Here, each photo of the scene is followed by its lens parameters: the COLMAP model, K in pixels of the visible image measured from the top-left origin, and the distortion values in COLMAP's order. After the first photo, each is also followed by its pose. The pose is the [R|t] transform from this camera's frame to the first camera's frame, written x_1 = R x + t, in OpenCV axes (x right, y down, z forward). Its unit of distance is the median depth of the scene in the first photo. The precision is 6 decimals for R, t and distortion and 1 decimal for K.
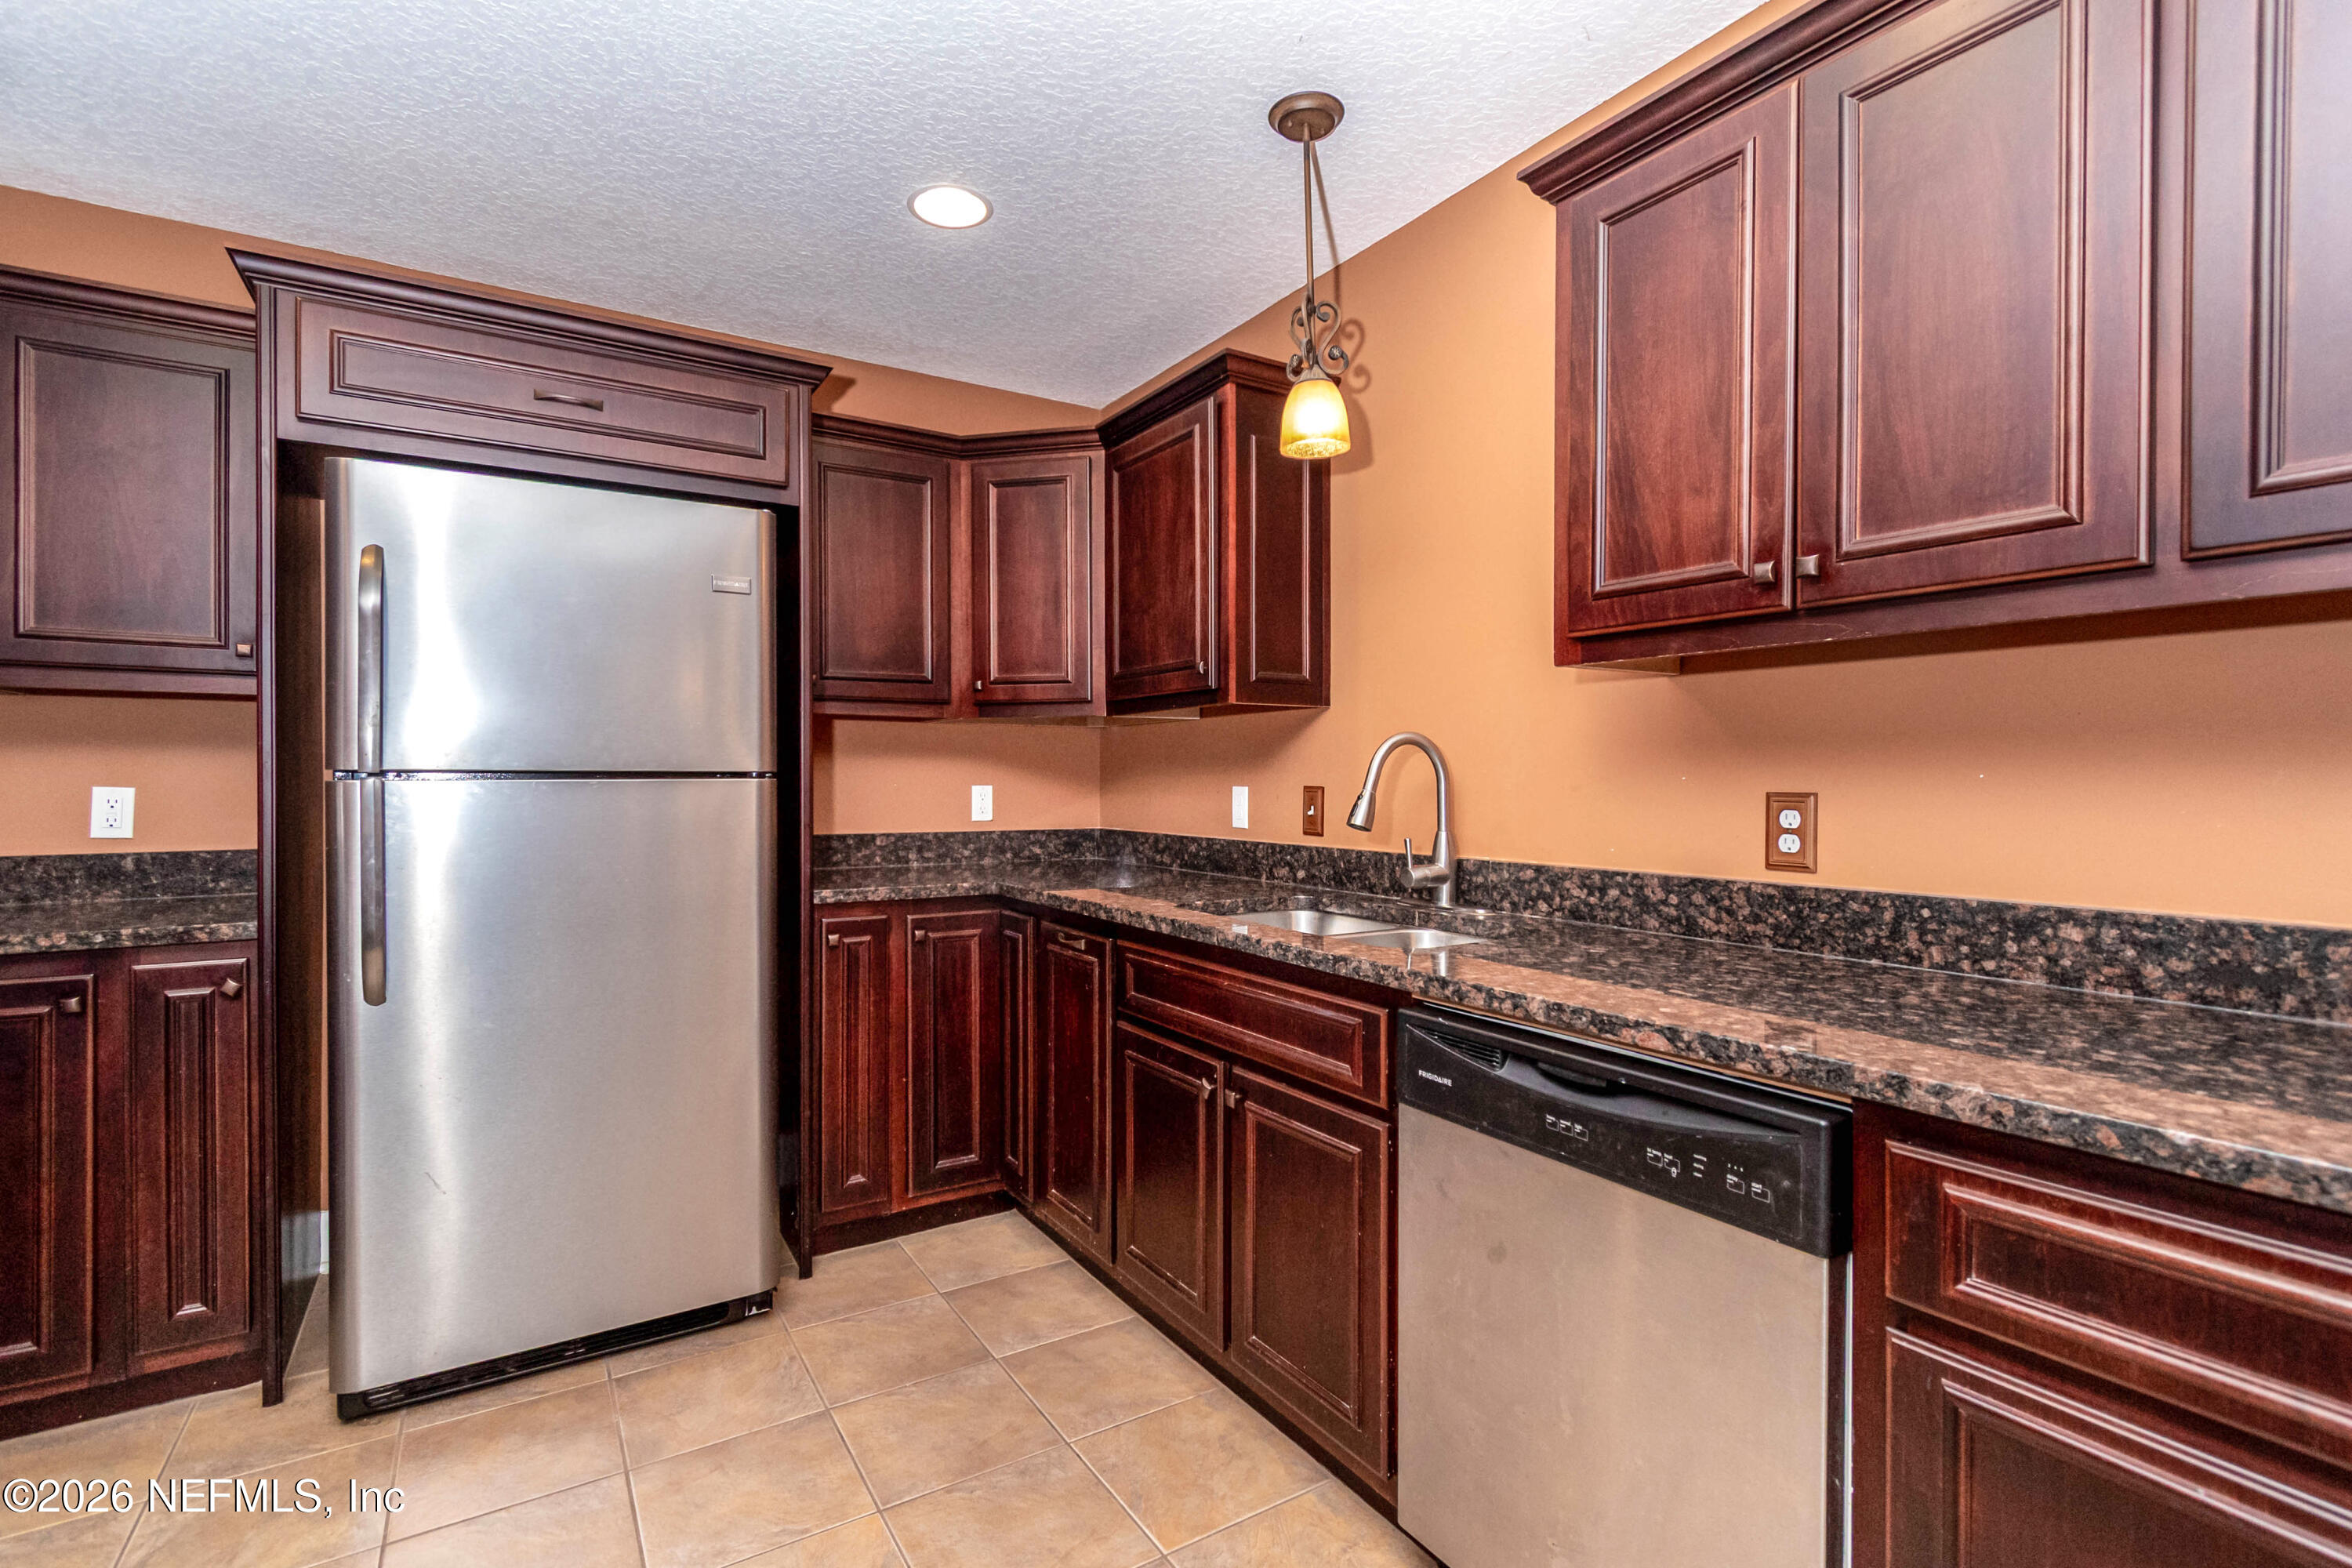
lens RADIAL K [[1058.2, 0, 1181.3], [0, 1058.2, 791.1], [0, 0, 1]] dist [-0.000142, -0.000223]
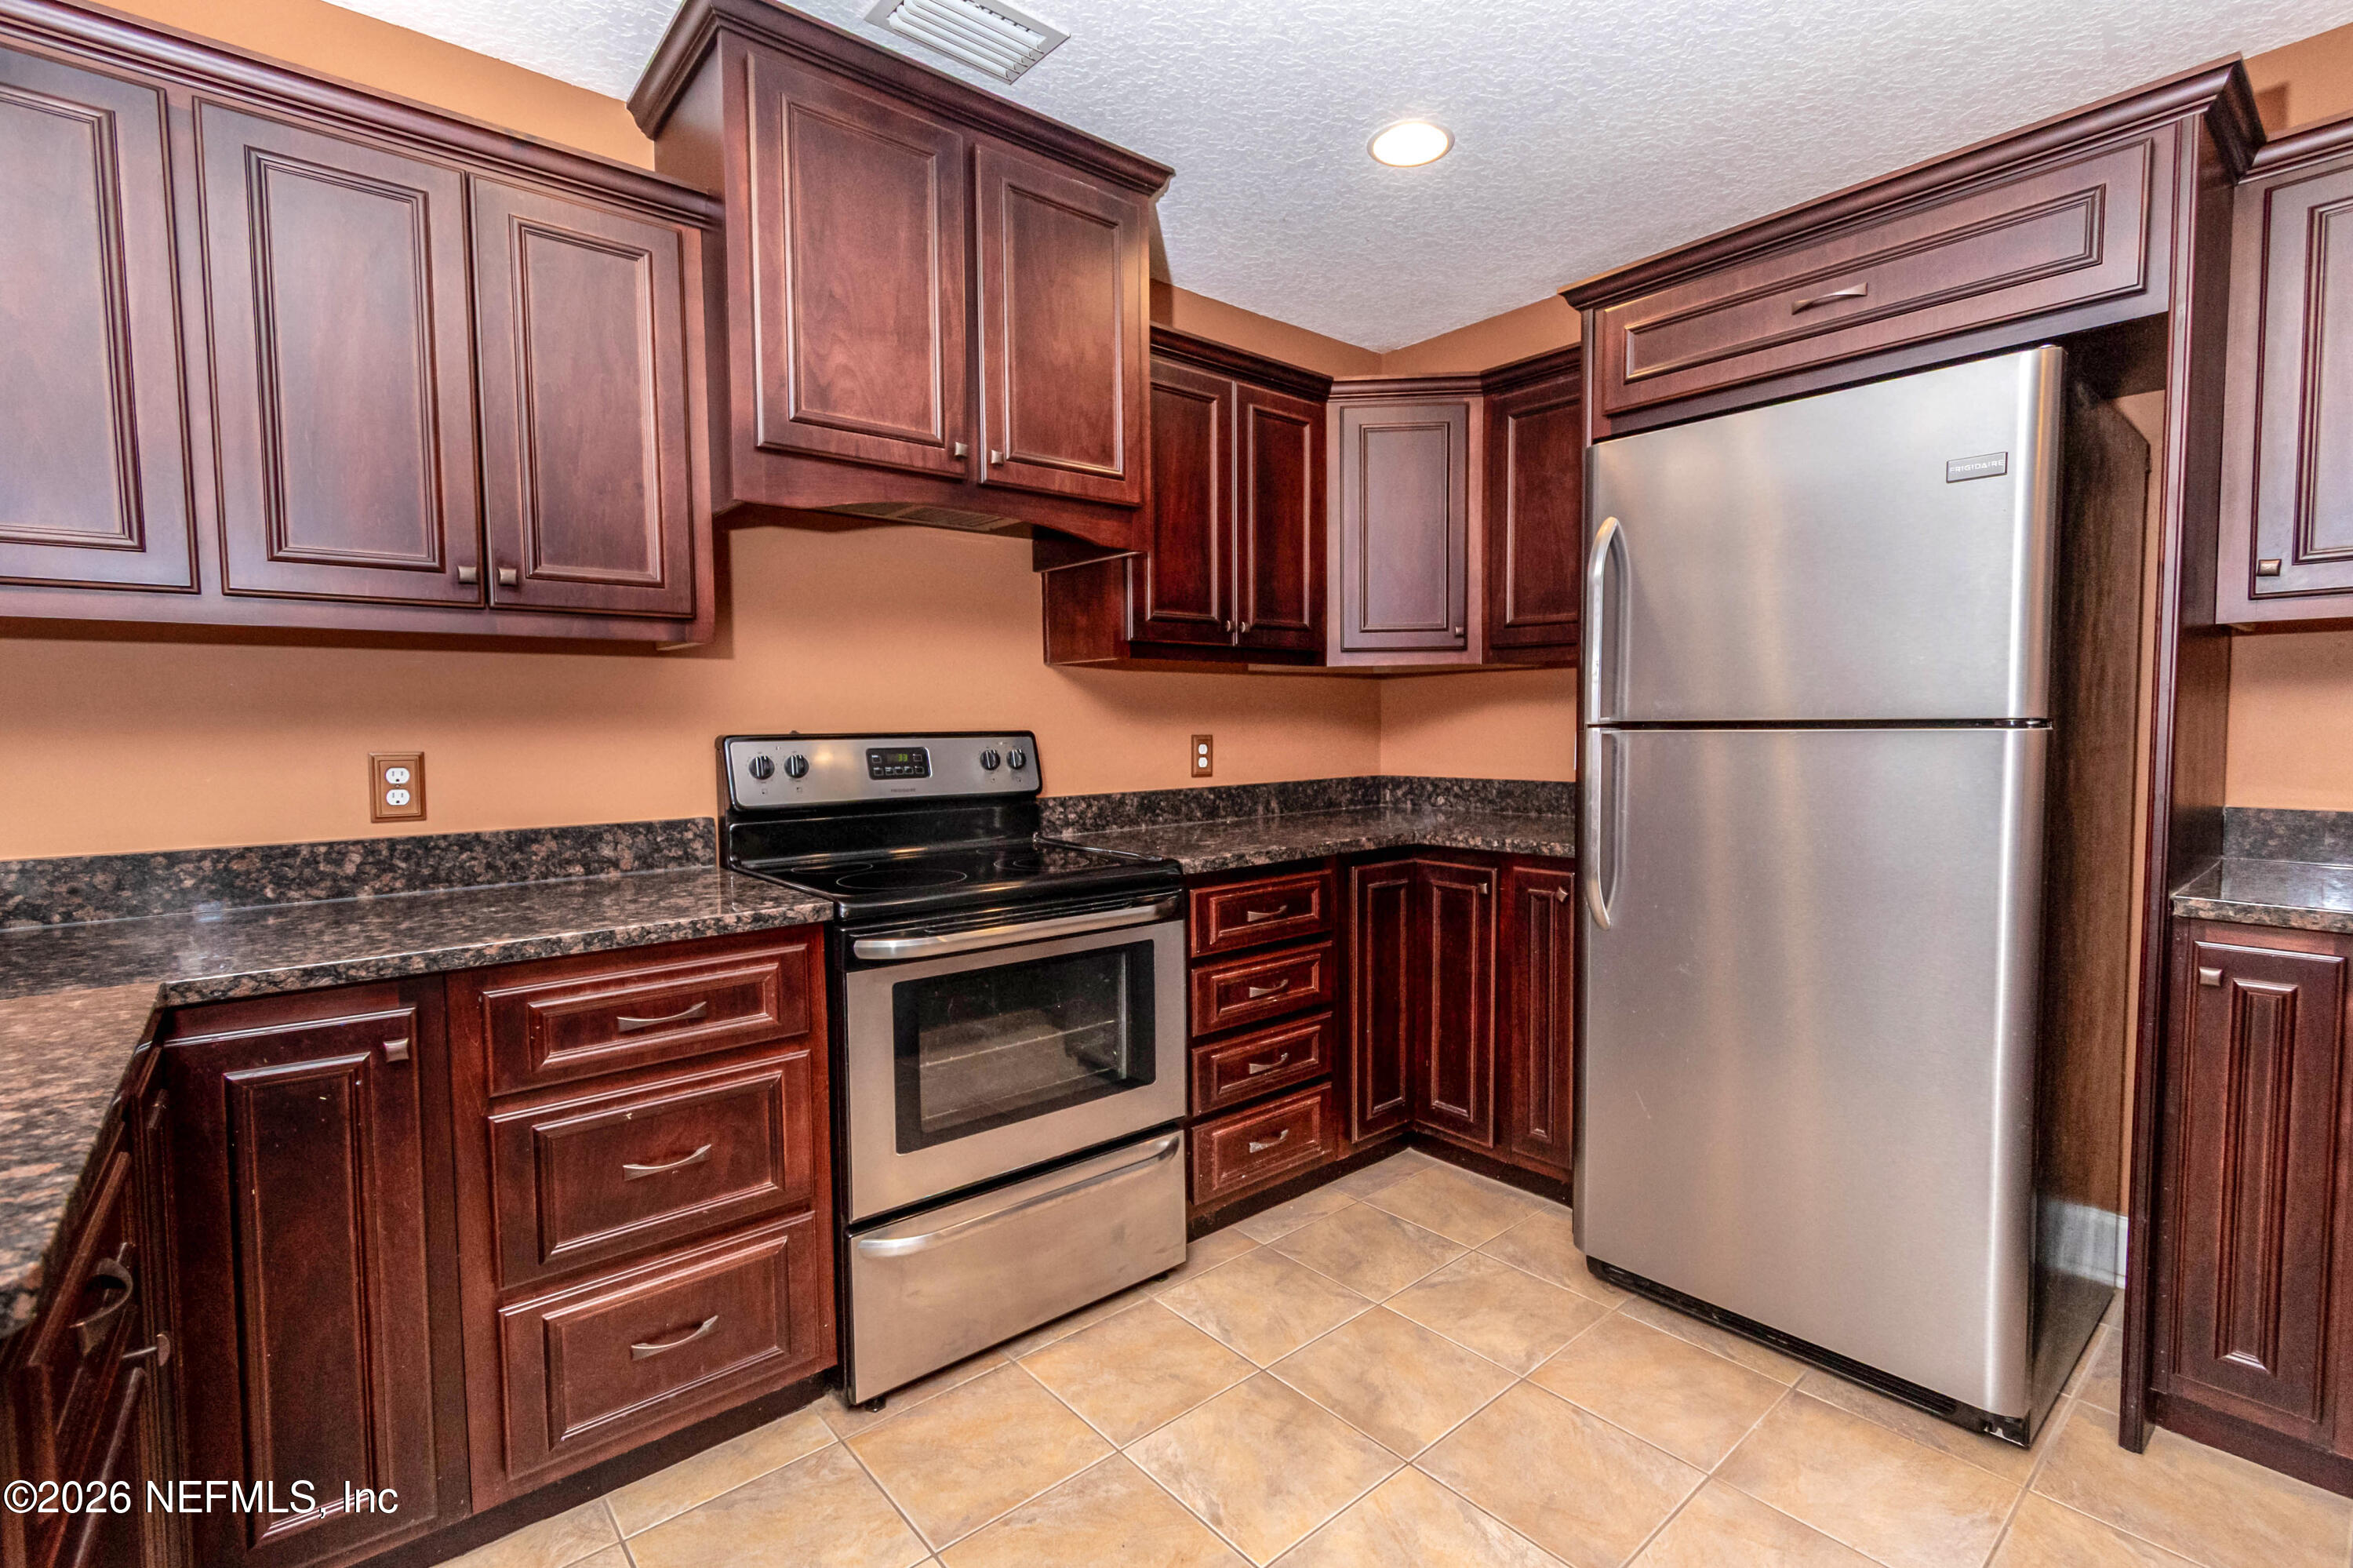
lens RADIAL K [[1058.7, 0, 1162.7], [0, 1058.7, 783.0], [0, 0, 1]] dist [-0.000142, -0.000223]
pose [[0.142211, 0.054309, -0.988345, 0.241797], [0.001521, 0.998481, 0.055085, -0.015185], [0.989835, -0.009337, 0.141913, 0.319941]]
